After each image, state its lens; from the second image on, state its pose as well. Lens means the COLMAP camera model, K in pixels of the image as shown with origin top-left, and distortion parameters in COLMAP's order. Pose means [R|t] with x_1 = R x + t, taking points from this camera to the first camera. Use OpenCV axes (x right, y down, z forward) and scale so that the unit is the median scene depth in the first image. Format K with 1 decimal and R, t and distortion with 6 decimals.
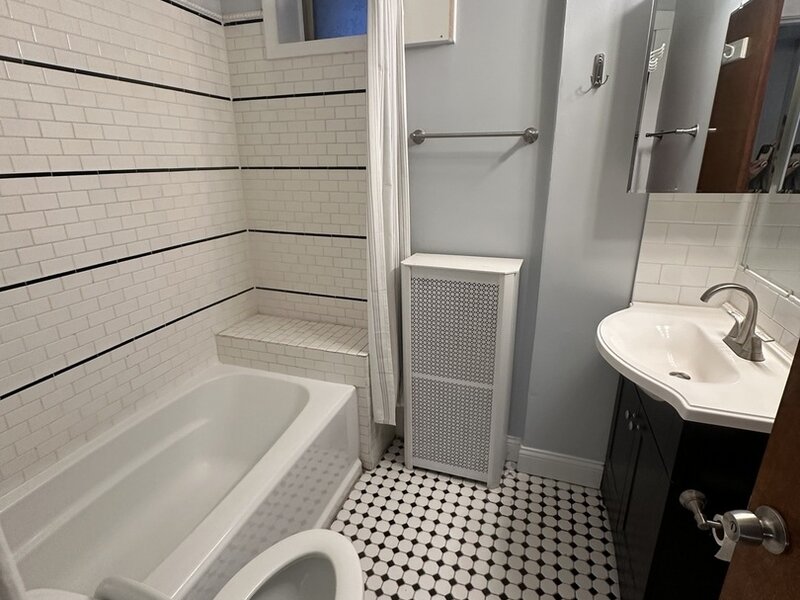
lens RADIAL K [[425.2, 0, 400.0], [0, 425.2, 300.0], [0, 0, 1]] dist [-0.000943, 0.000065]
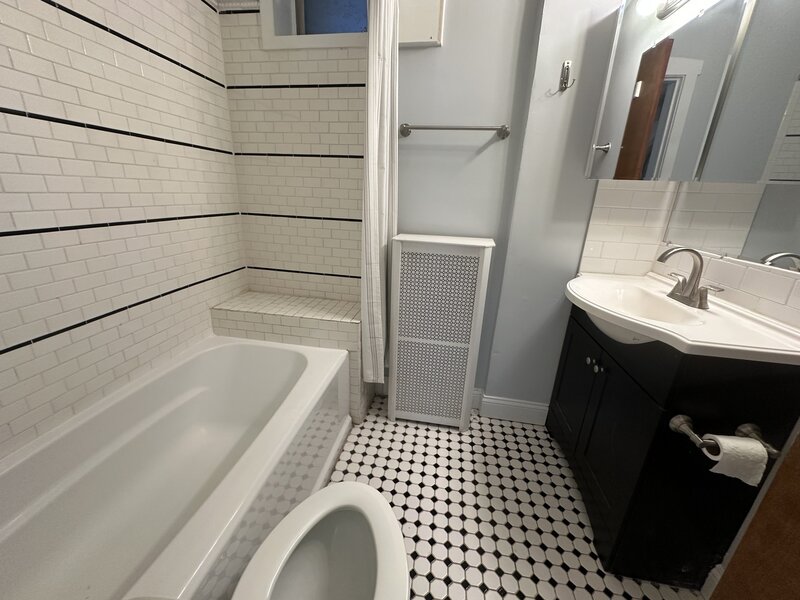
lens RADIAL K [[319.5, 0, 398.9], [0, 319.5, 298.1], [0, 0, 1]] dist [-0.001947, -0.000212]
pose [[0.985015, -0.006247, 0.172355, -0.120054], [0.005675, 0.999977, 0.003813, 0.063233], [-0.172375, -0.002778, 0.985028, 0.147220]]
